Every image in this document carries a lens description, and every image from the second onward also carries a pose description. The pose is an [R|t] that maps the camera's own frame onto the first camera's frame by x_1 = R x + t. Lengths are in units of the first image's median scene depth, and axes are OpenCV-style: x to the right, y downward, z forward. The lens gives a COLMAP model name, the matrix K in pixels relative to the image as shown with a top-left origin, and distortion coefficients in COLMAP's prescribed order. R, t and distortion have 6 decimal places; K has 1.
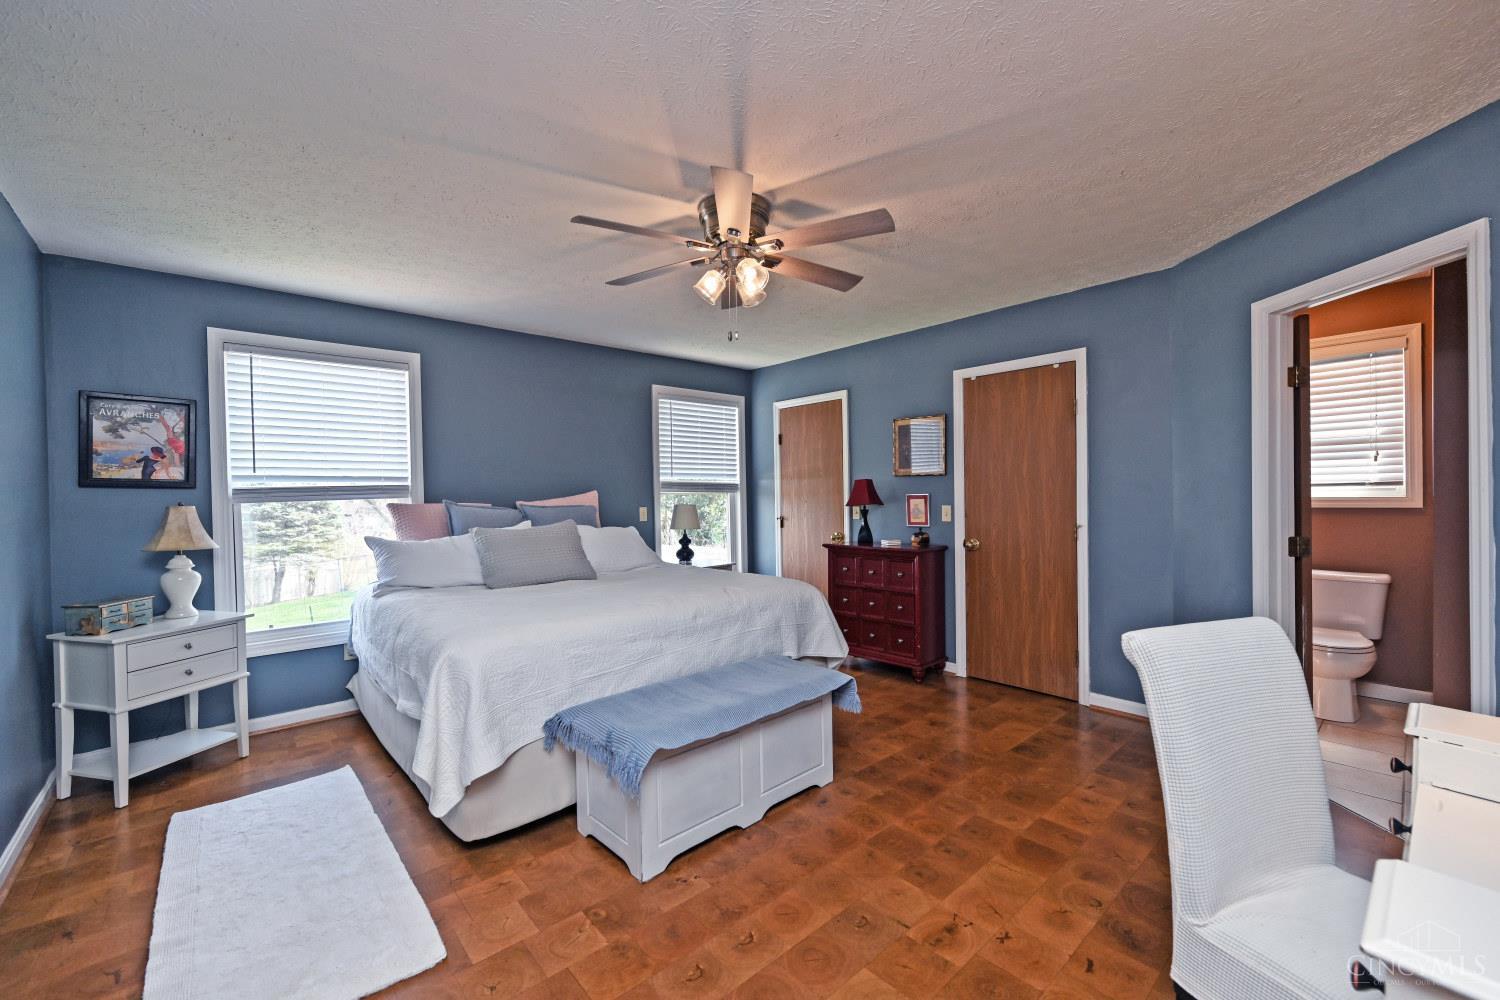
lens RADIAL K [[602.3, 0, 747.3], [0, 602.3, 503.4], [0, 0, 1]] dist [-0.001265, 0.000334]
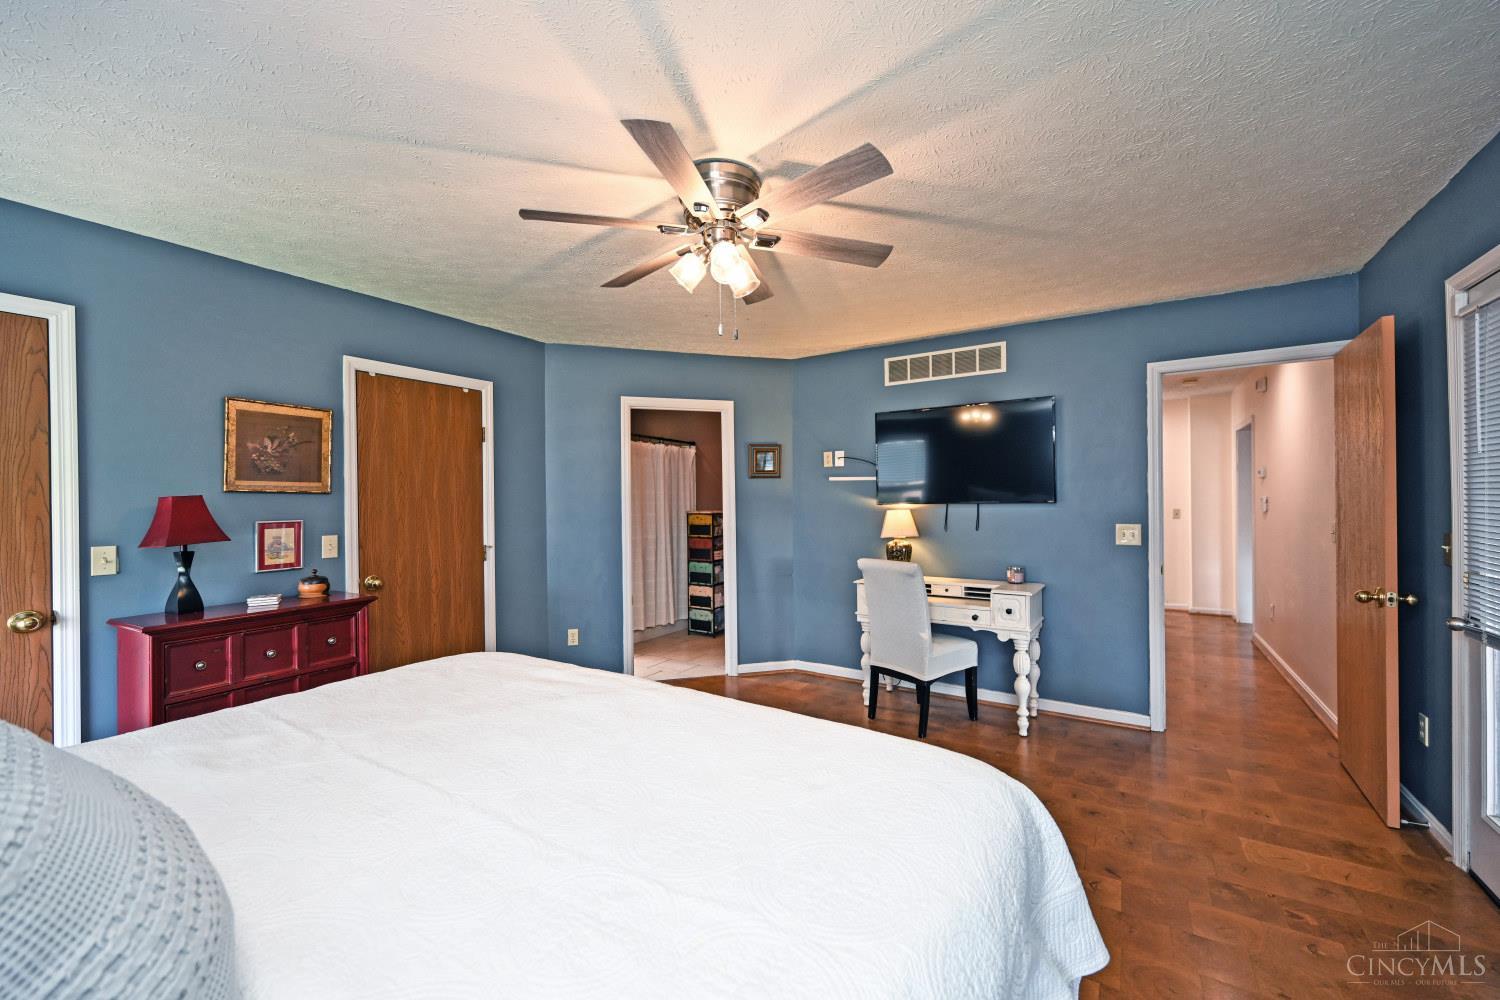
lens RADIAL K [[583.6, 0, 746.6], [0, 583.6, 502.0], [0, 0, 1]] dist [-0.008594, 0.000034]
pose [[-0.275275, 0.011618, 0.961295, -0.514941], [0.026175, 0.999647, -0.004586, -0.021786], [-0.961009, 0.023900, -0.275482, 0.757270]]
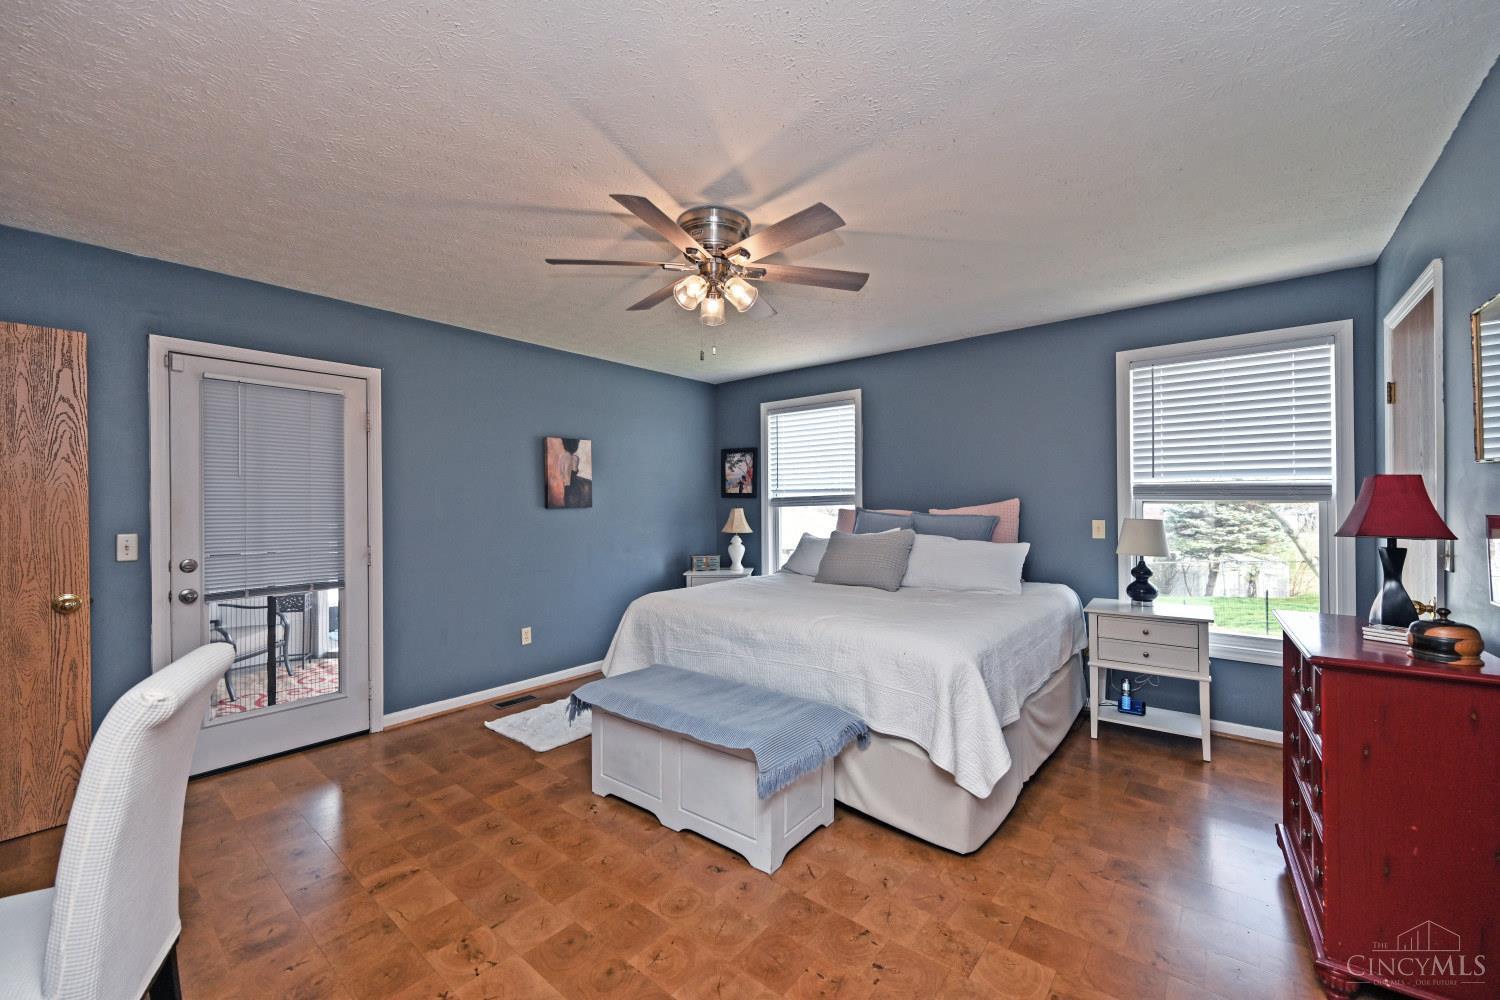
lens RADIAL K [[583.6, 0, 746.6], [0, 583.6, 502.0], [0, 0, 1]] dist [-0.008594, 0.000034]
pose [[0.159991, 0.011441, -0.987052, 0.595066], [-0.010039, 0.999900, 0.009962, -0.024201], [0.987068, 0.008315, 0.160089, 0.567292]]
